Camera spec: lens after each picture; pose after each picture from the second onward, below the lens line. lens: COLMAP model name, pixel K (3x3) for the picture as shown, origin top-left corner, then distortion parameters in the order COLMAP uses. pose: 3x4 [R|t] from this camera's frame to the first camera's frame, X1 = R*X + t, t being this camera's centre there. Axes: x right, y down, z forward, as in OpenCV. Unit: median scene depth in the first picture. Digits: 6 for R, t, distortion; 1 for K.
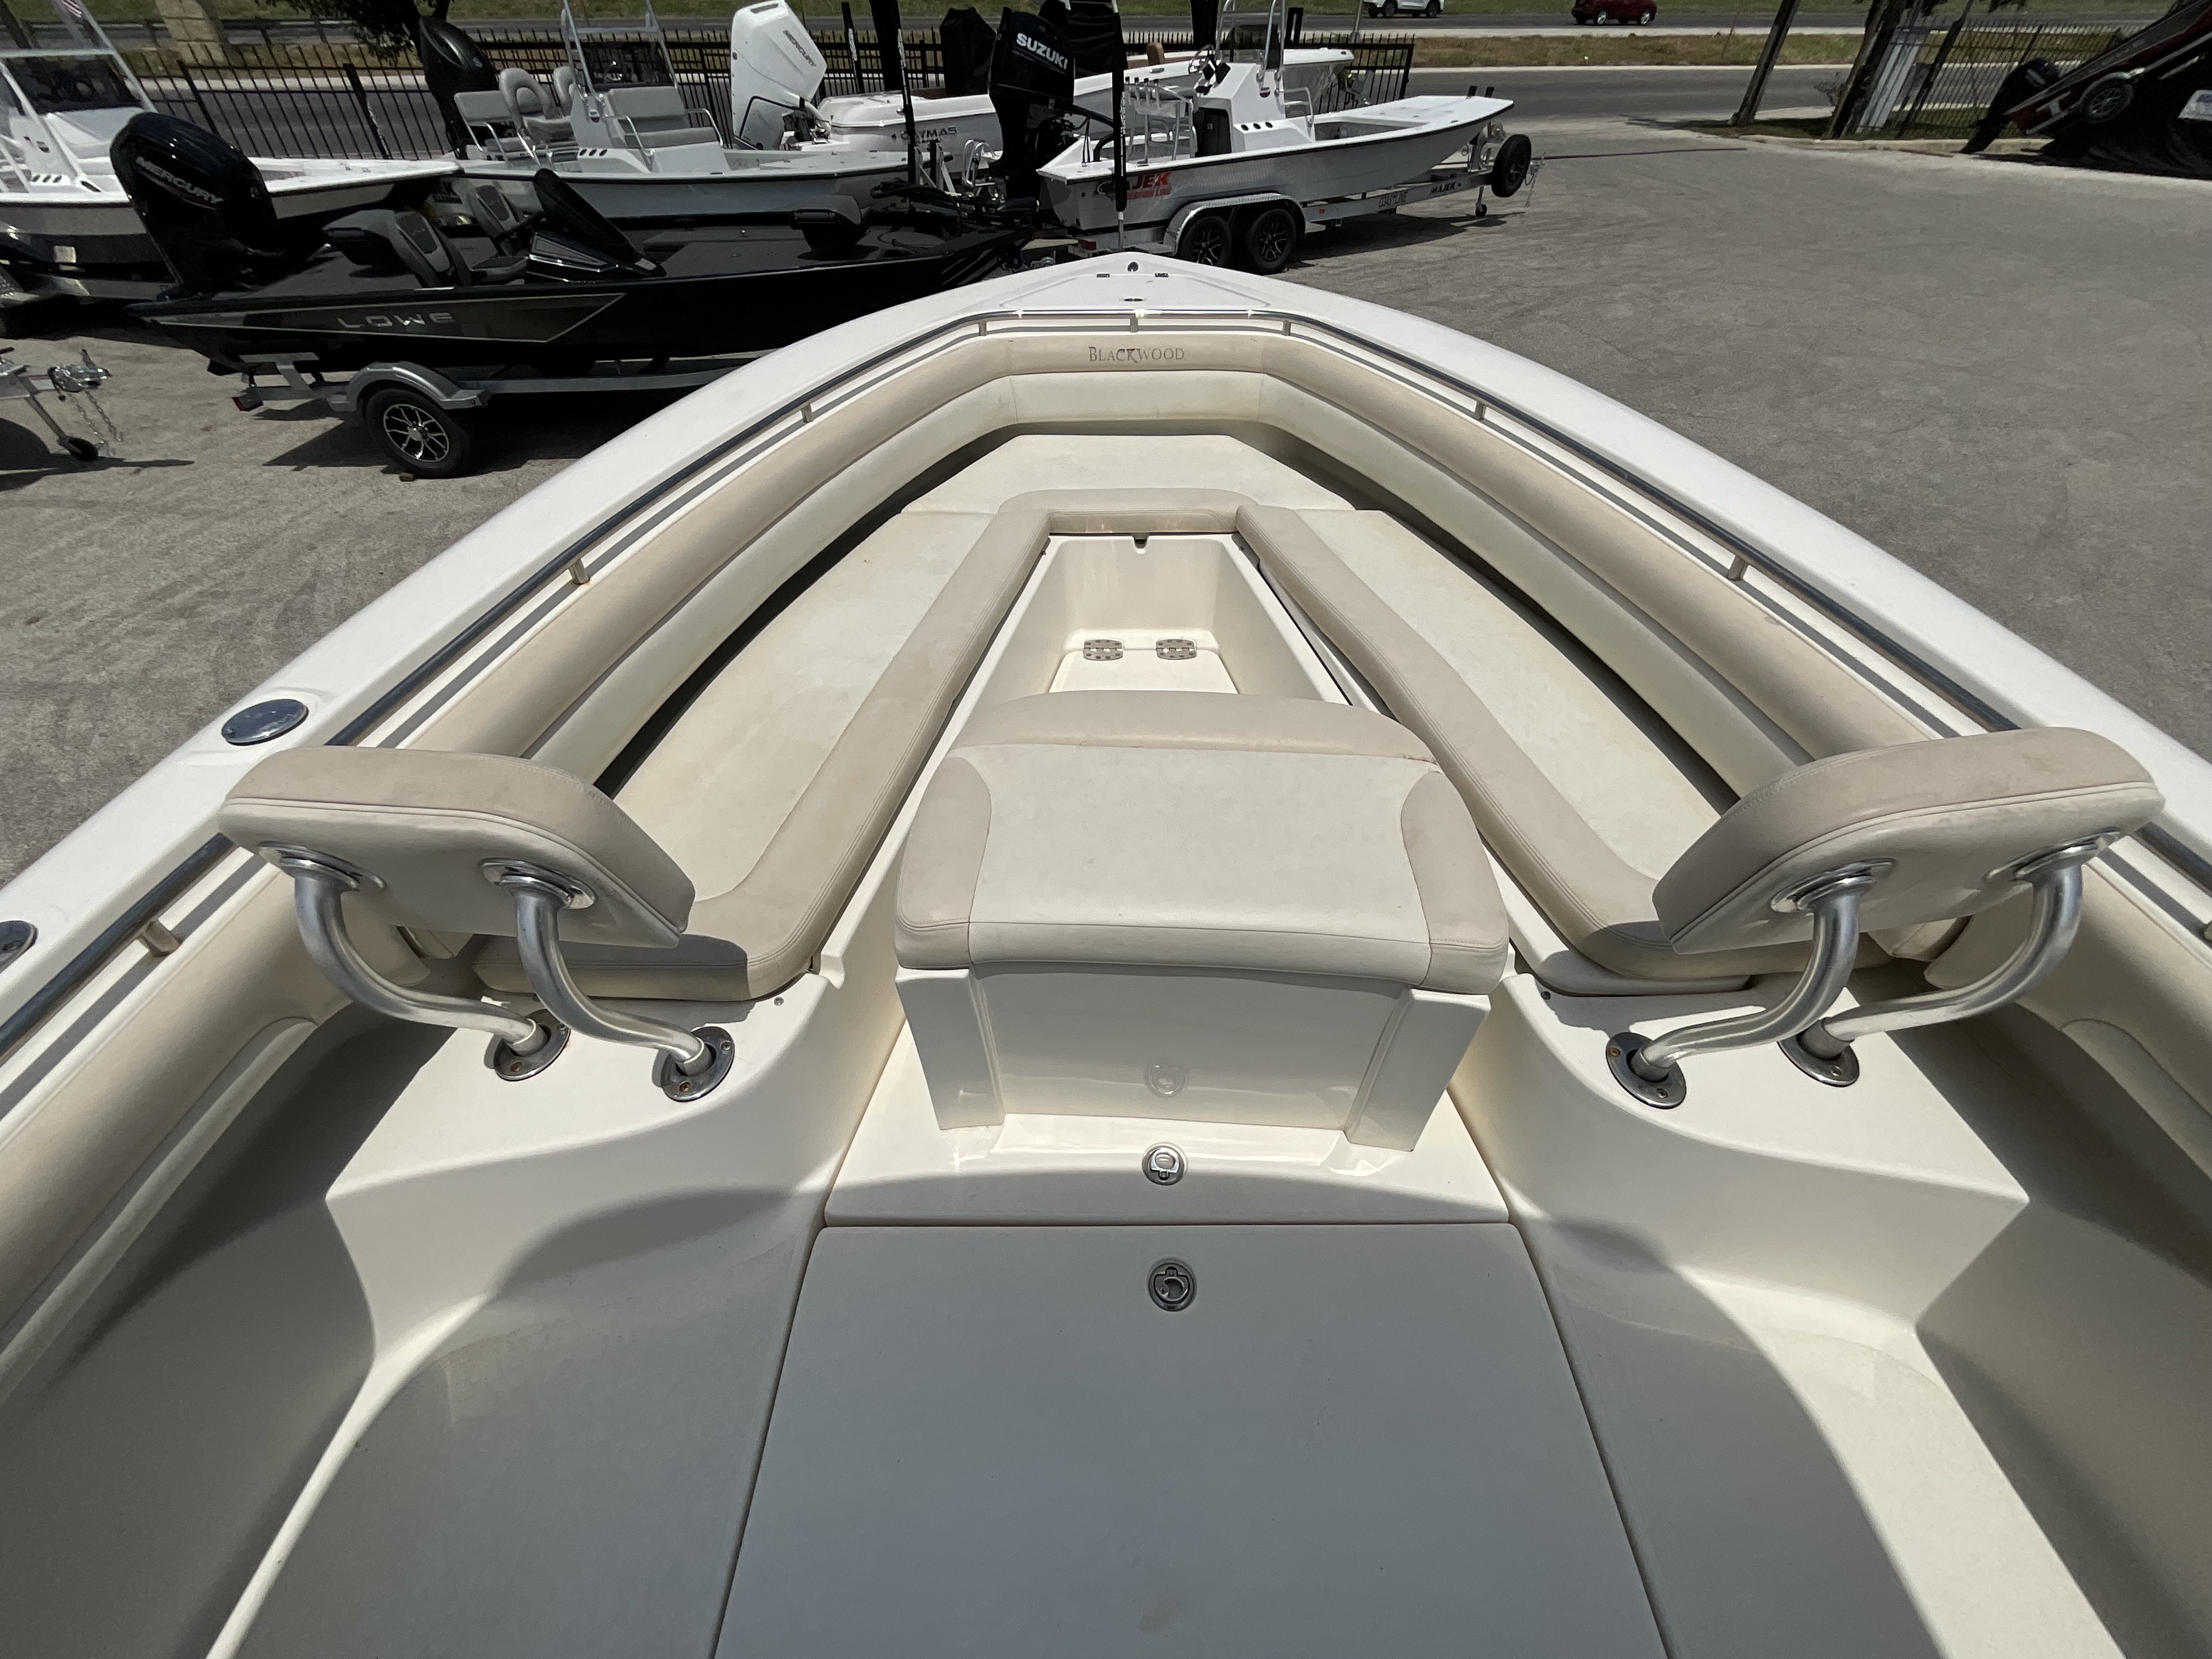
lens RADIAL K [[887.6, 0, 1111.2], [0, 887.6, 836.8], [0, 0, 1]] dist [0.000656, 0.000556]
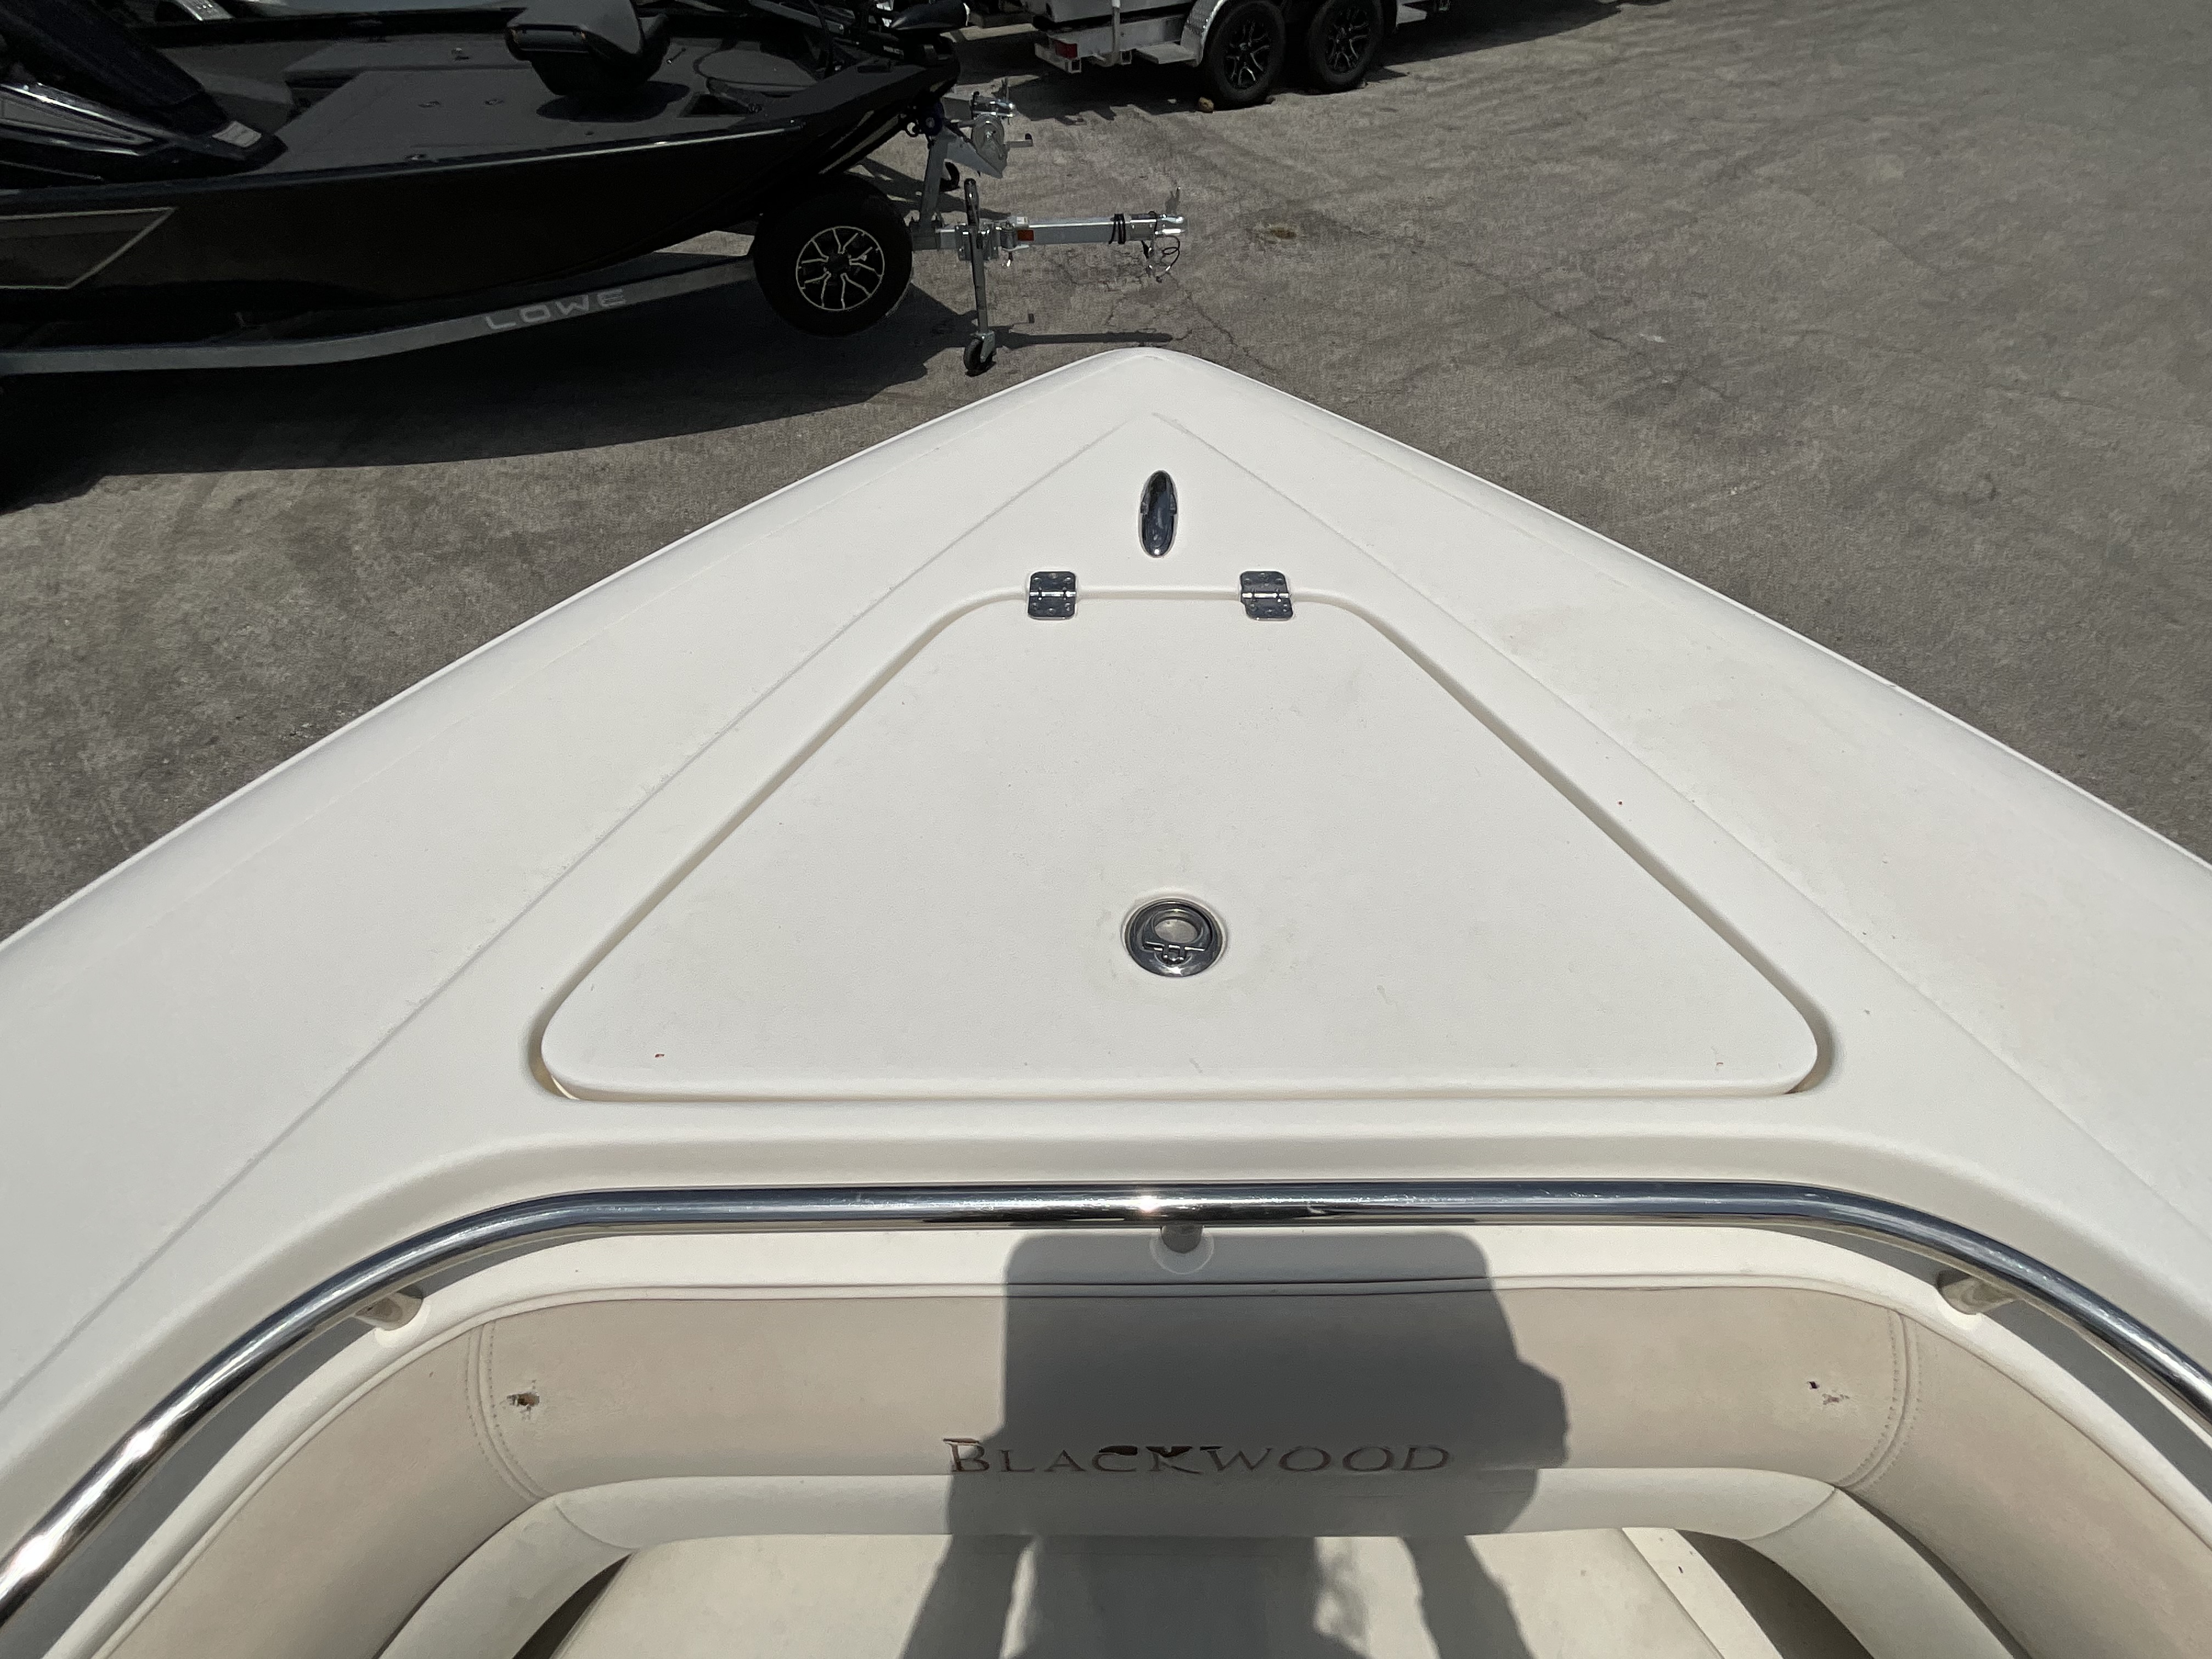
lens RADIAL K [[978.0, 0, 1098.1], [0, 978.0, 822.1], [0, 0, 1]] dist [0.002098, -0.002127]
pose [[0.999955, 0.006658, 0.006715, -0.002627], [-0.007435, 0.992366, 0.123106, -0.199639], [-0.005844, -0.123151, 0.992371, 0.232119]]
